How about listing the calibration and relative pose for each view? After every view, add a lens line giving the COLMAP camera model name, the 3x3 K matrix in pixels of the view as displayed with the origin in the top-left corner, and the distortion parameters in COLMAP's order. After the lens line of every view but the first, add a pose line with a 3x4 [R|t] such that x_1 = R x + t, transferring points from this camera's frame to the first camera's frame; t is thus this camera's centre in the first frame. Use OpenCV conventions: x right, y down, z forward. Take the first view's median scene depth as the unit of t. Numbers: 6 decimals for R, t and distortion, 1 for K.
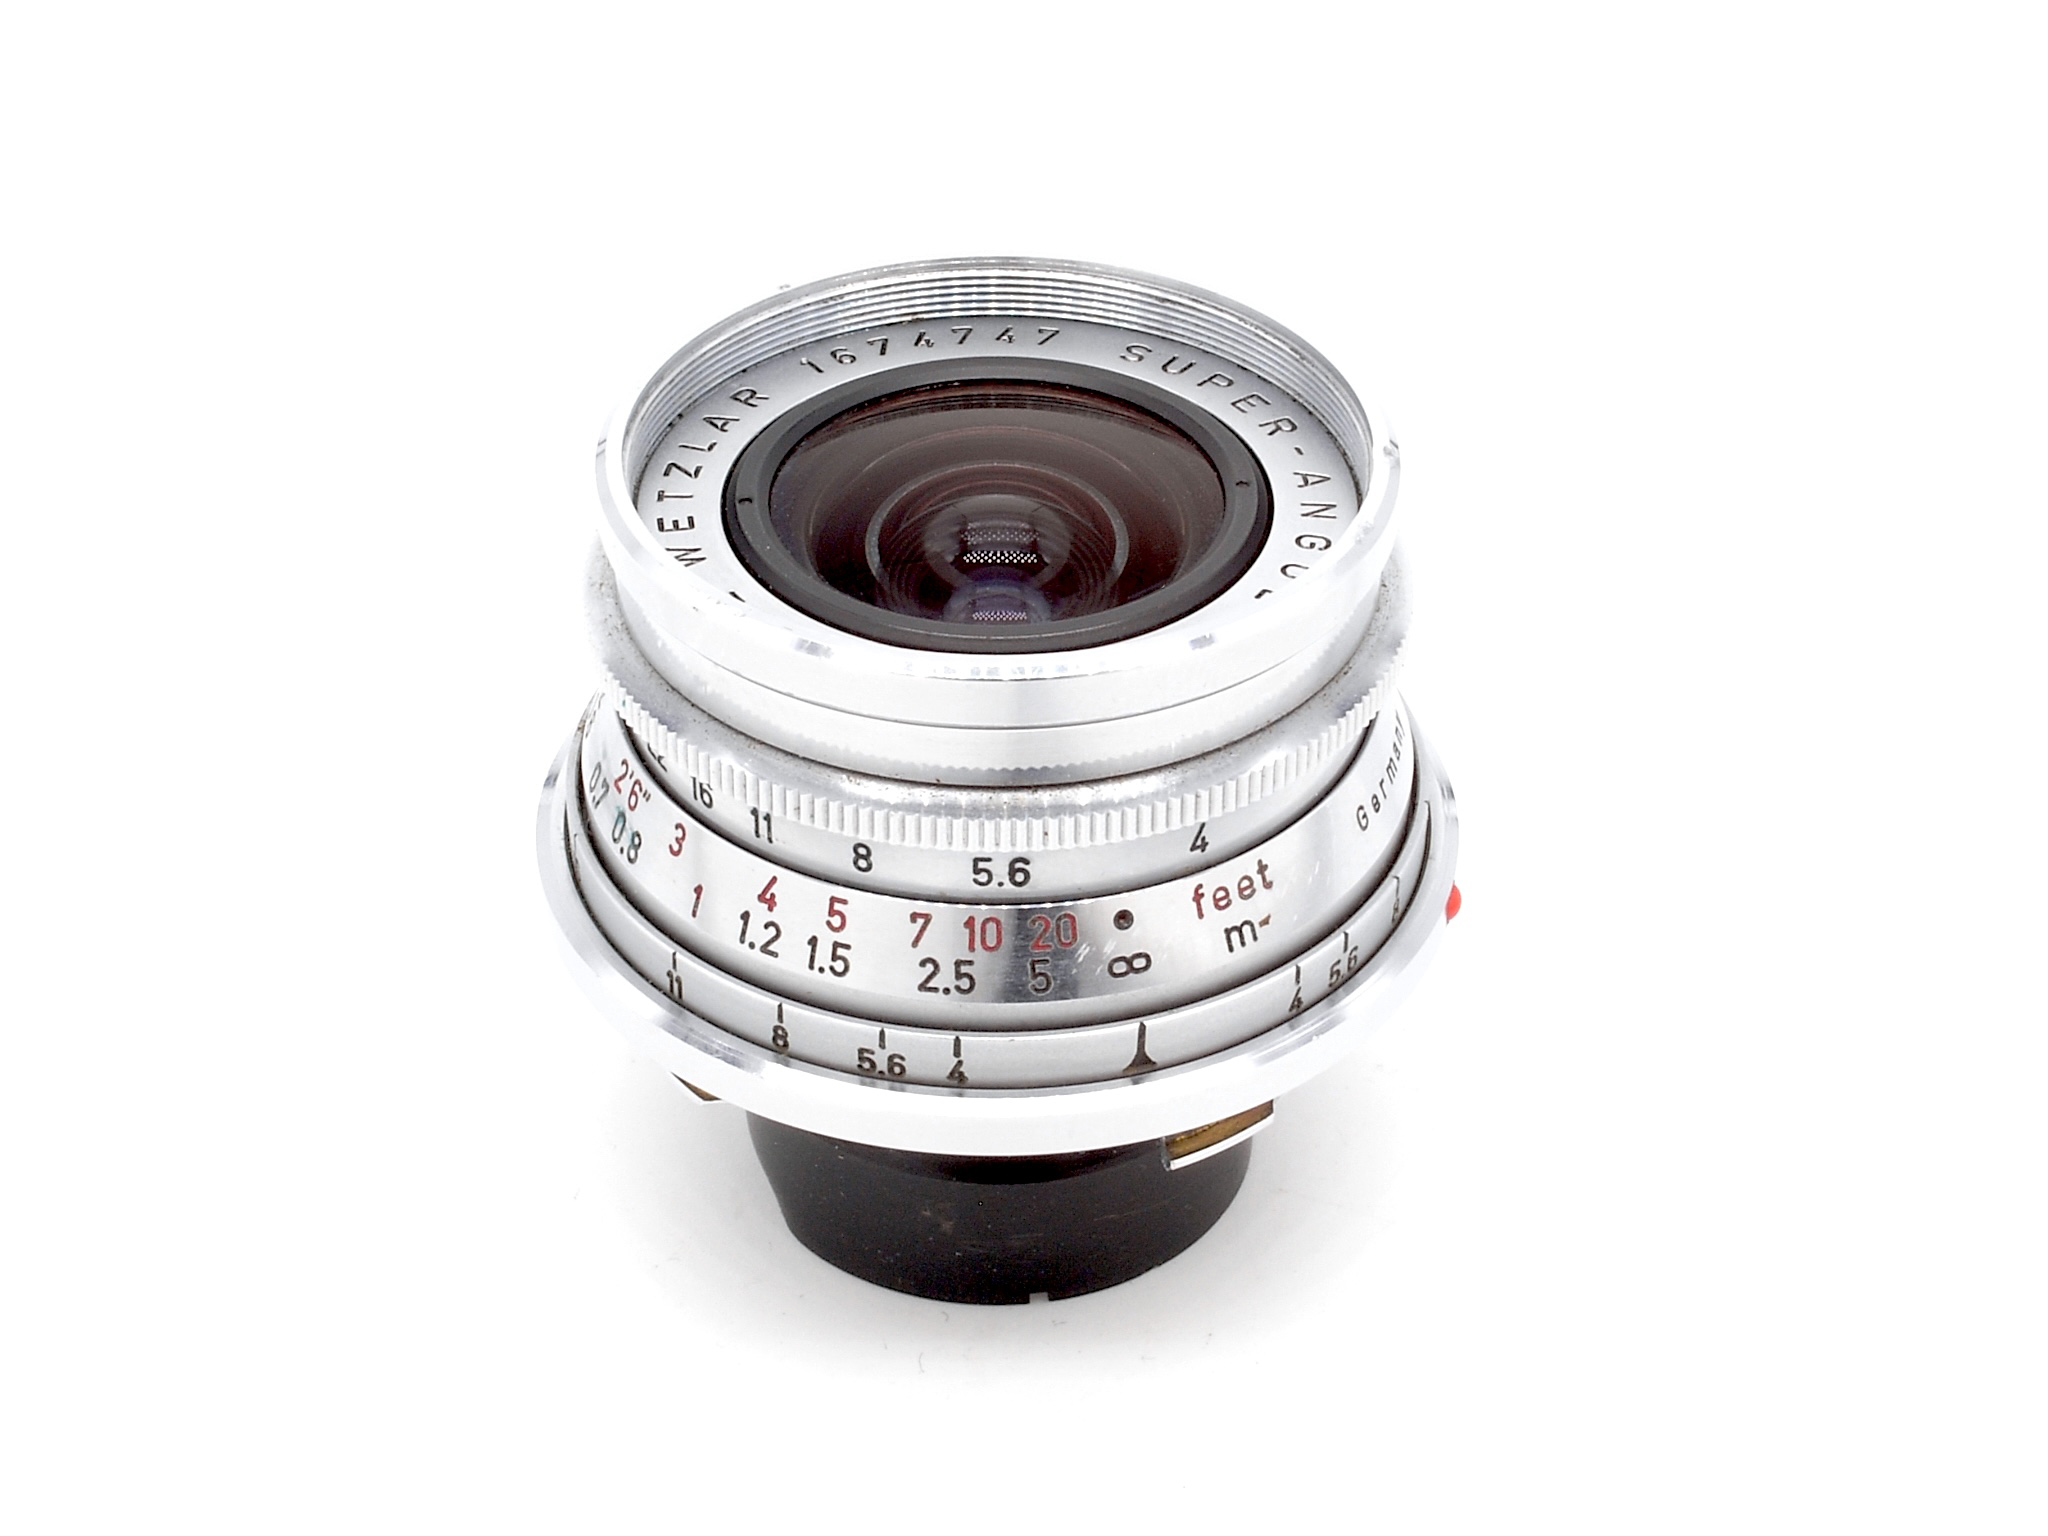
lens RADIAL K [[4362.8, 0, 1024.0], [0, 4362.8, 768.0], [0, 0, 1]] dist [-0.022848, -0.026512]
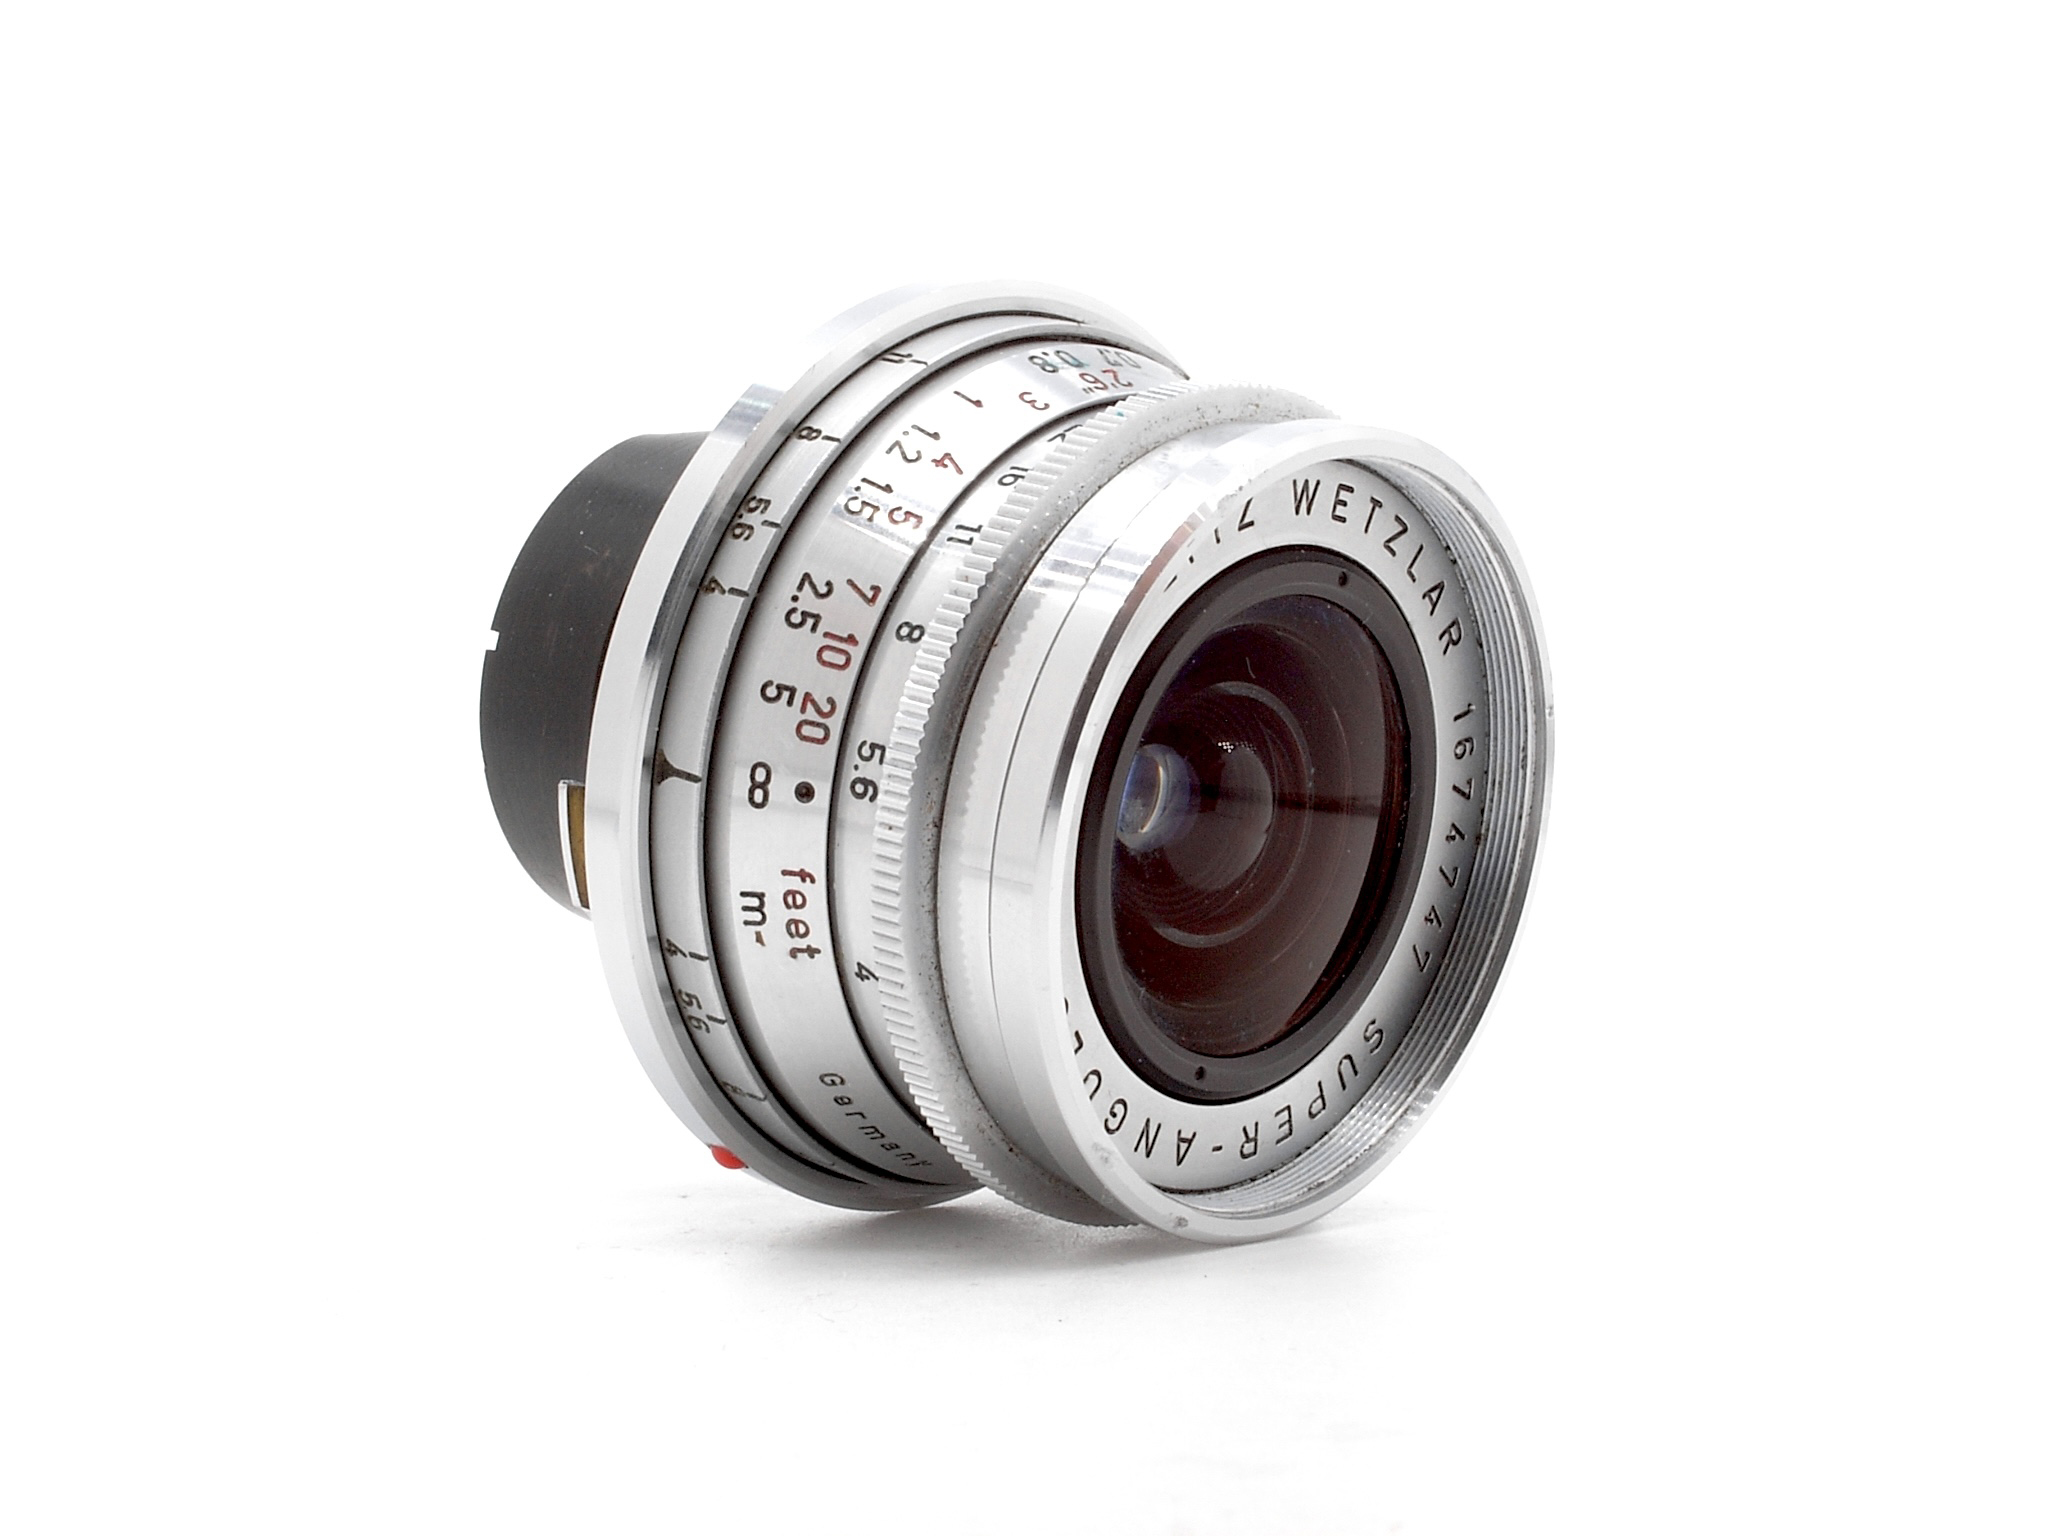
lens RADIAL K [[4362.8, 0, 1024.0], [0, 4362.8, 768.0], [0, 0, 1]] dist [-0.022848, -0.026512]
pose [[-0.320882, 0.941910, -0.099203, 0.097766], [-0.946222, -0.314257, 0.076847, -0.083879], [0.041208, 0.118527, 0.992095, 0.035850]]
